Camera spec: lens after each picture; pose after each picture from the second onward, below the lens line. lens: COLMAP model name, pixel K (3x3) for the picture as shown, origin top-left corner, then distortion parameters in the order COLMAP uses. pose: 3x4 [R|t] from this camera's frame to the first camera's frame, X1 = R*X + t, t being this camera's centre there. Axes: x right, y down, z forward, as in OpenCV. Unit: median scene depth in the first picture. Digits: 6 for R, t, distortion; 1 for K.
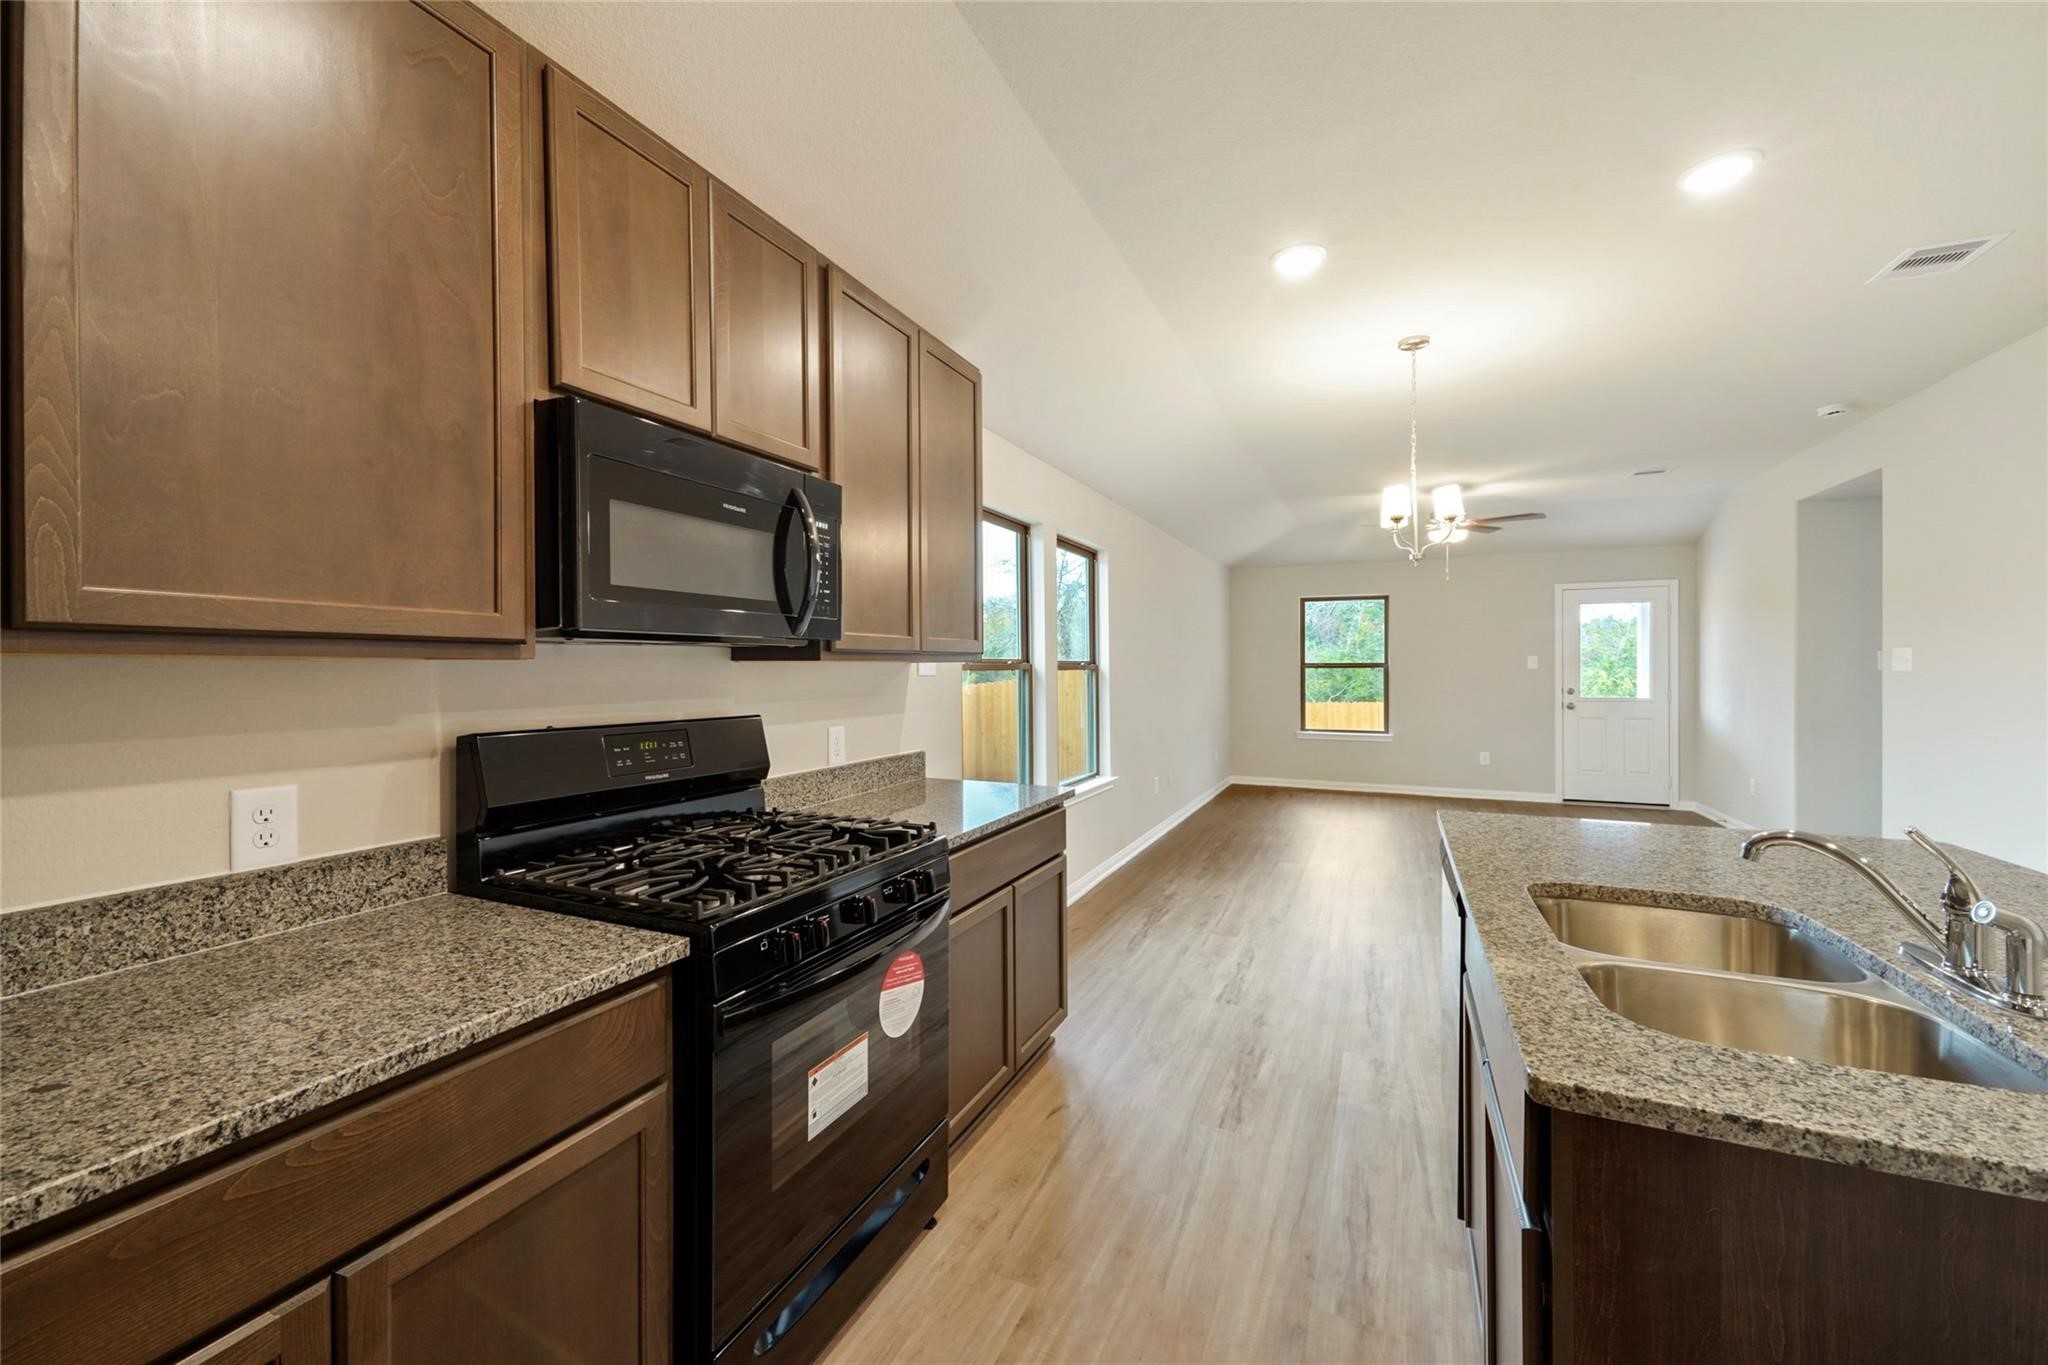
lens RADIAL K [[796.7, 0, 1016.2], [0, 796.7, 674.6], [0, 0, 1]] dist [0.005327, -0.000381]
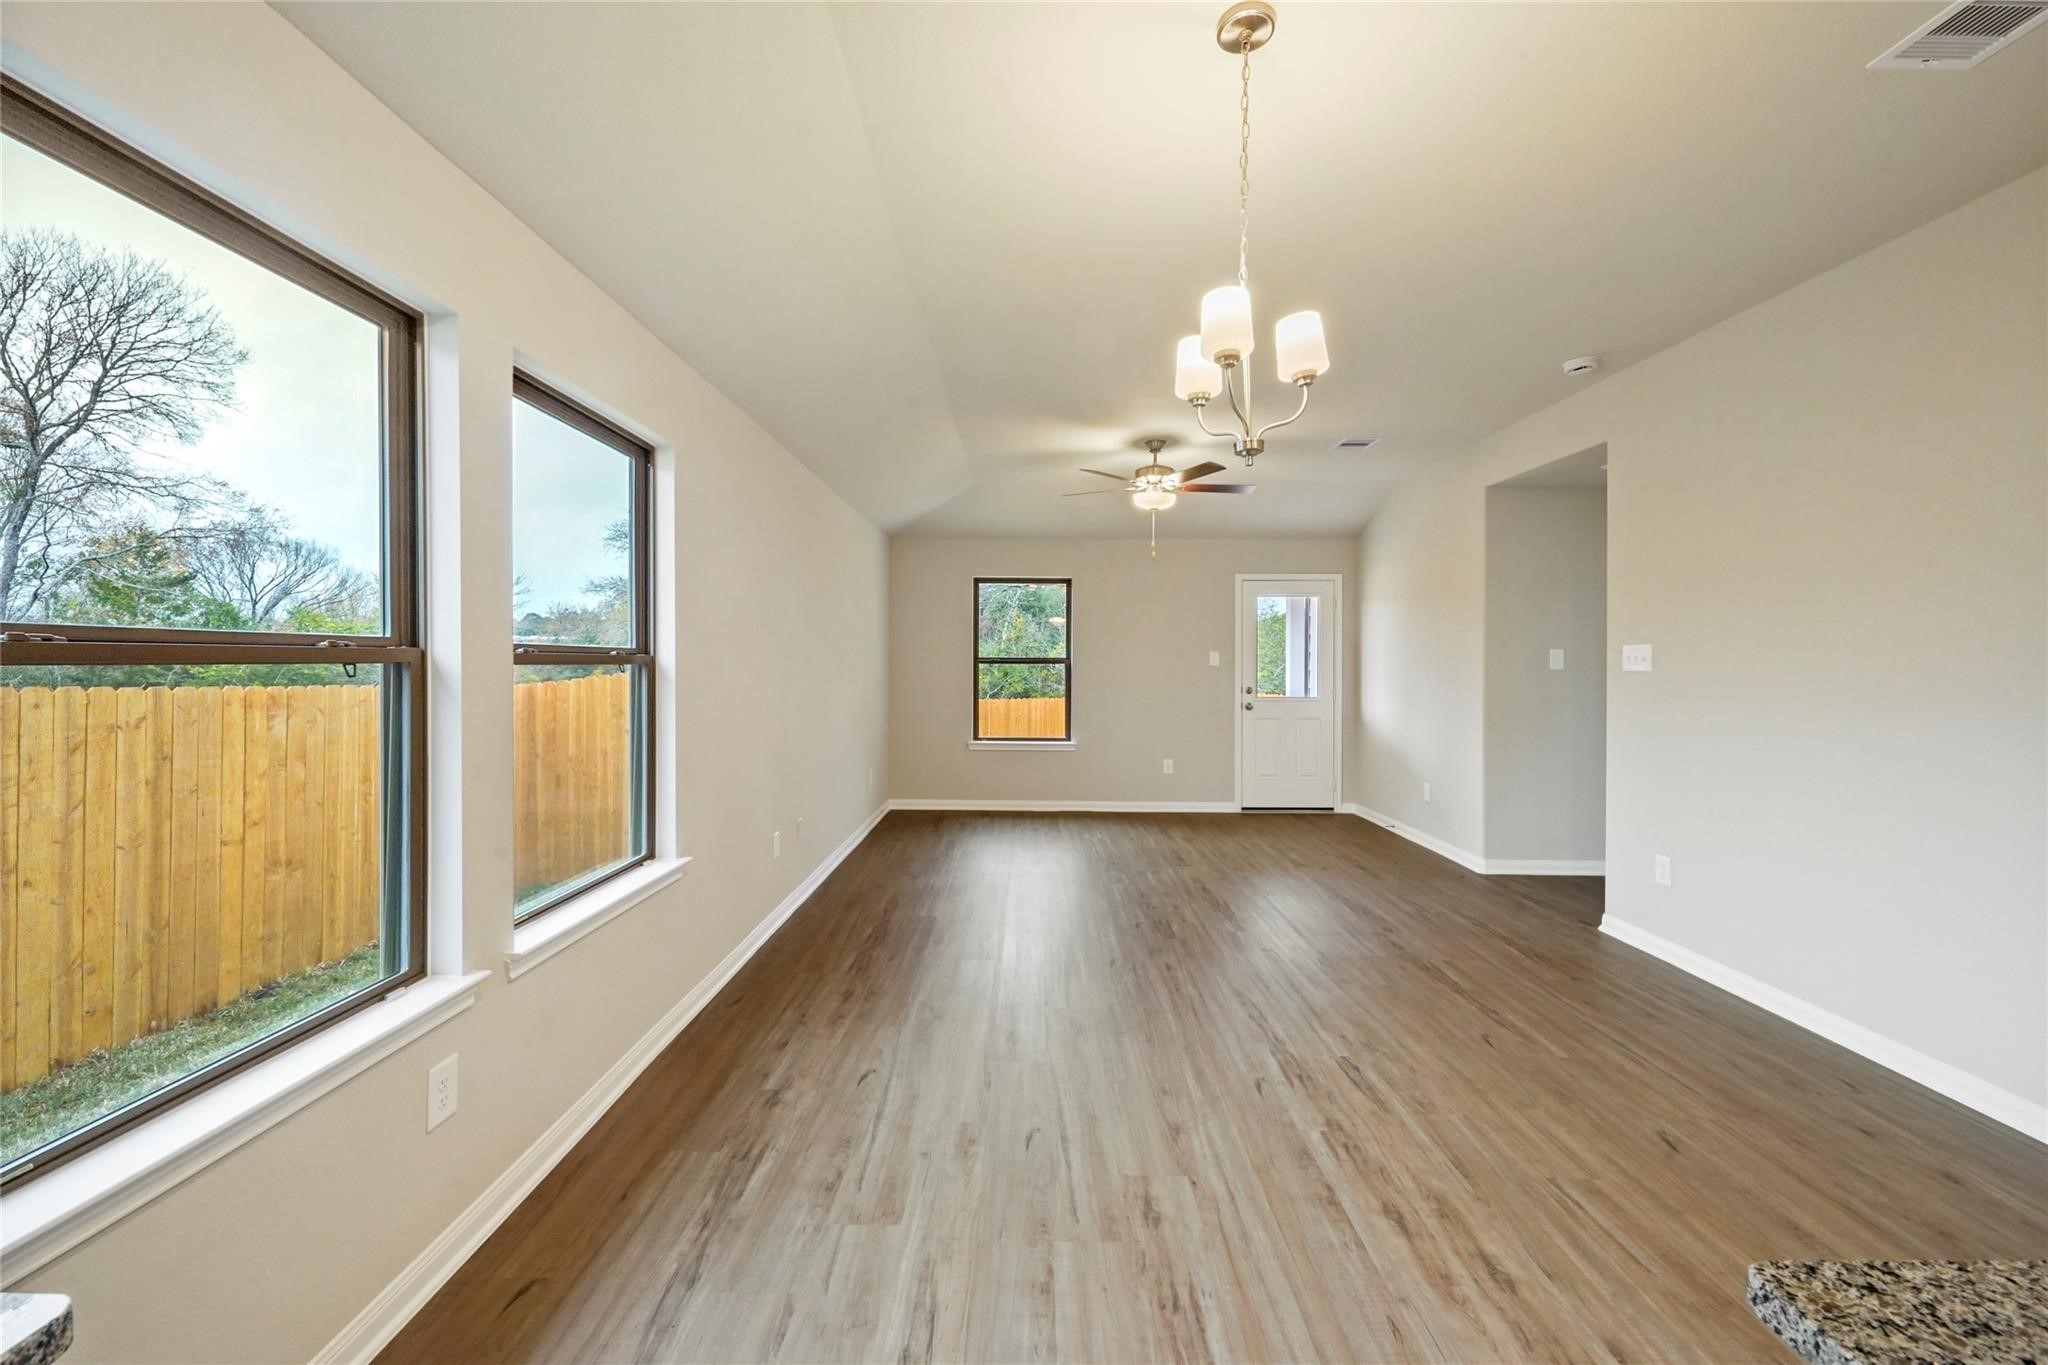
lens RADIAL K [[791.9, 0, 1017.6], [0, 791.9, 665.3], [0, 0, 1]] dist [0.006356, -0.000136]
pose [[0.911905, 0.005643, 0.410363, 0.227367], [-0.003674, 0.999978, -0.005589, -0.007107], [-0.410385, 0.003589, 0.911905, 0.847408]]
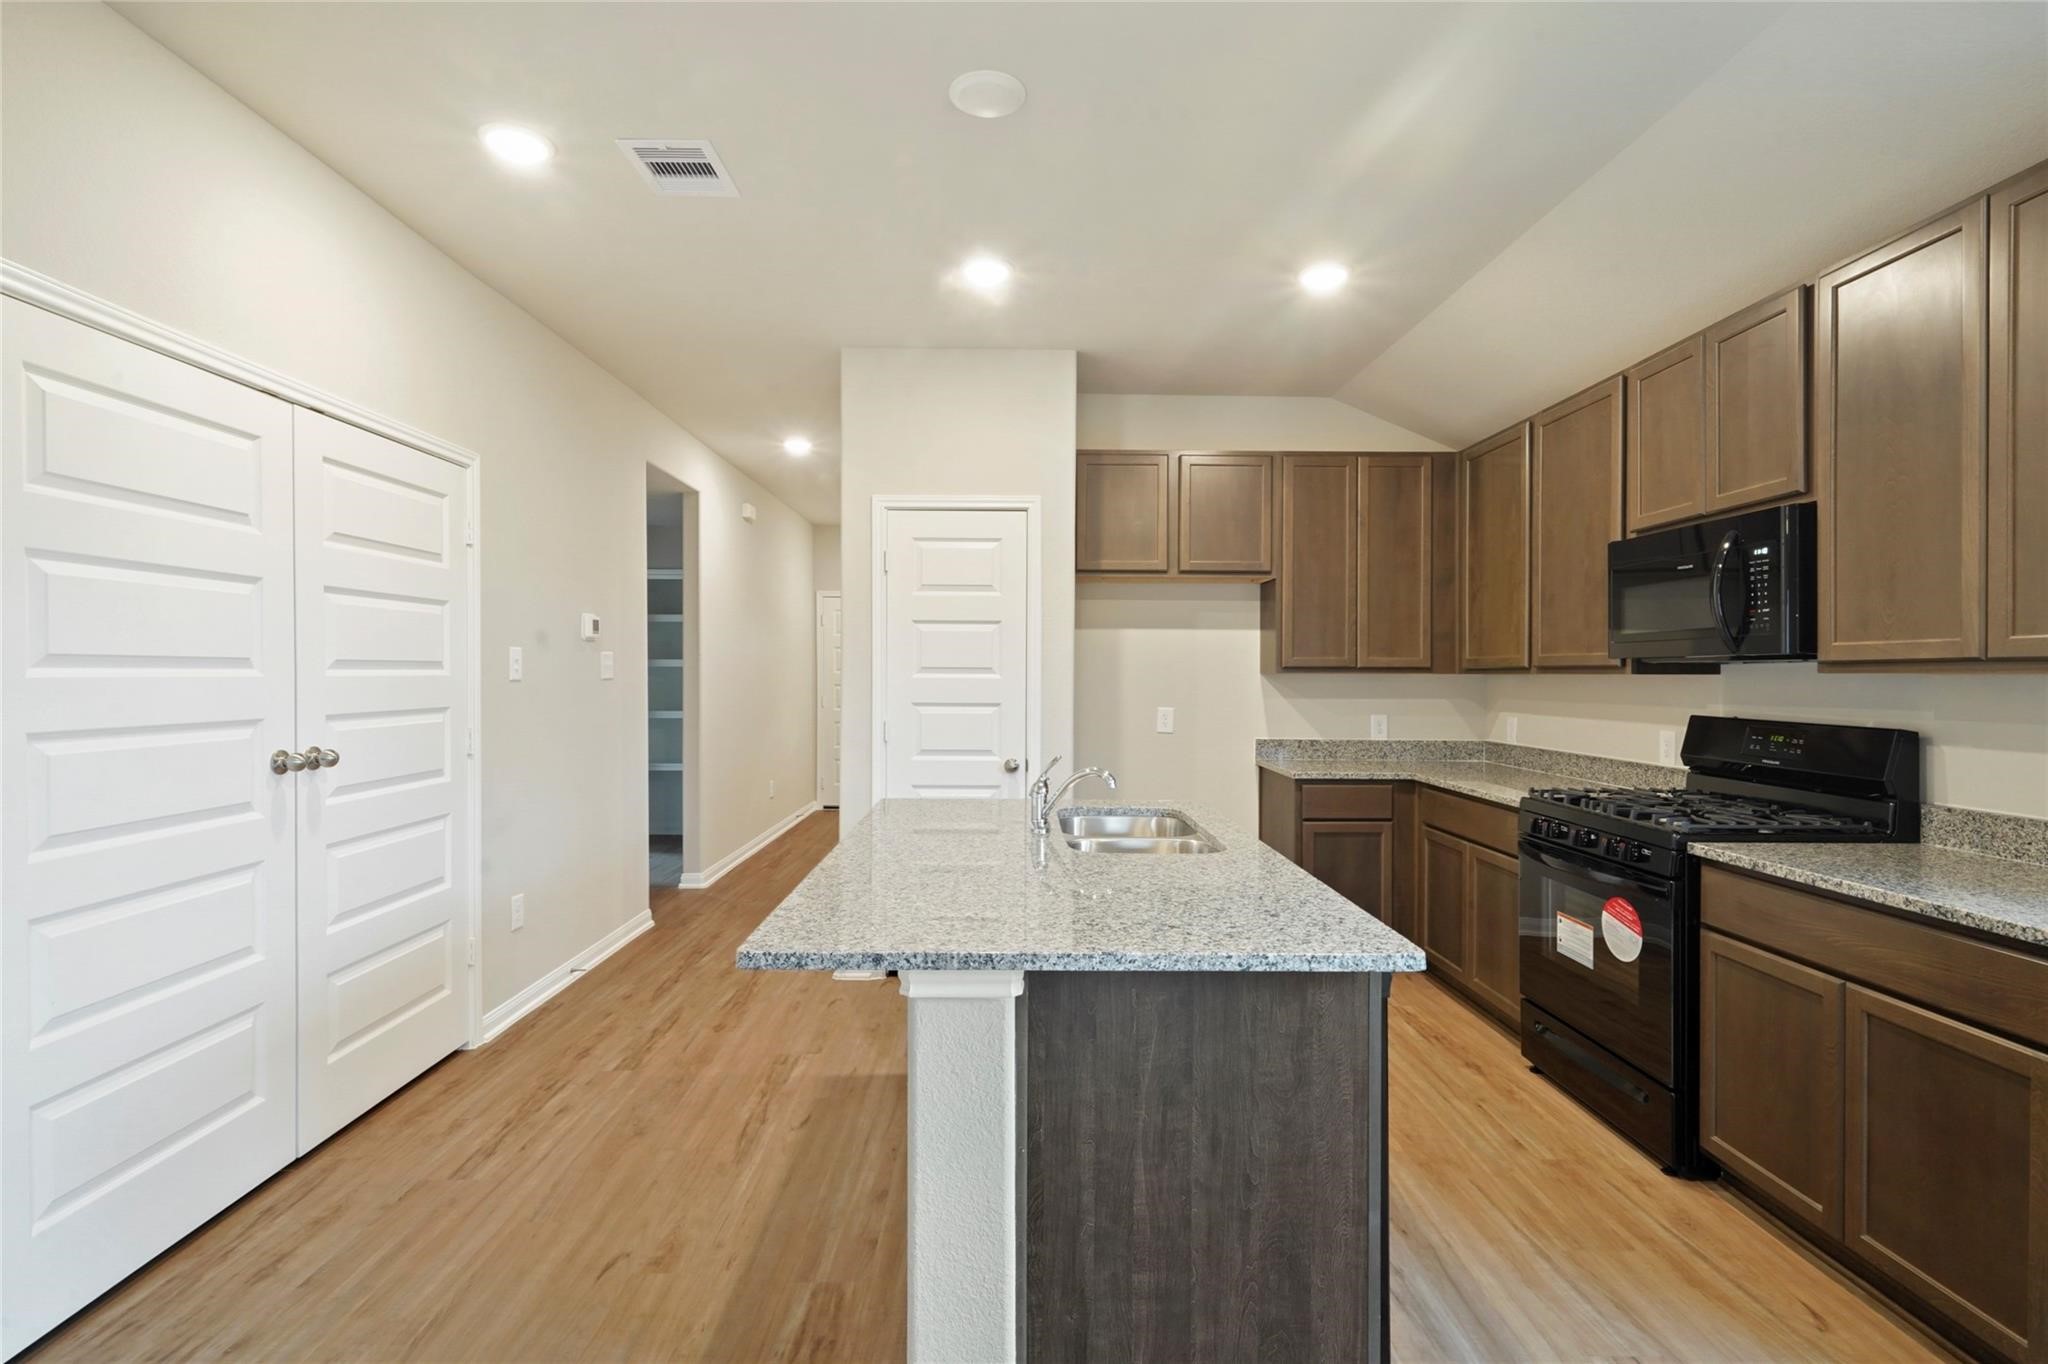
lens RADIAL K [[957.2, 0, 1023.5], [0, 957.2, 672.7], [0, 0, 1]] dist [0.000984, 0.000030]
pose [[-0.899177, -0.002291, -0.437579, 1.011705], [-0.006089, 0.999955, 0.007278, -0.017682], [0.437542, 0.009208, -0.899151, 1.404869]]
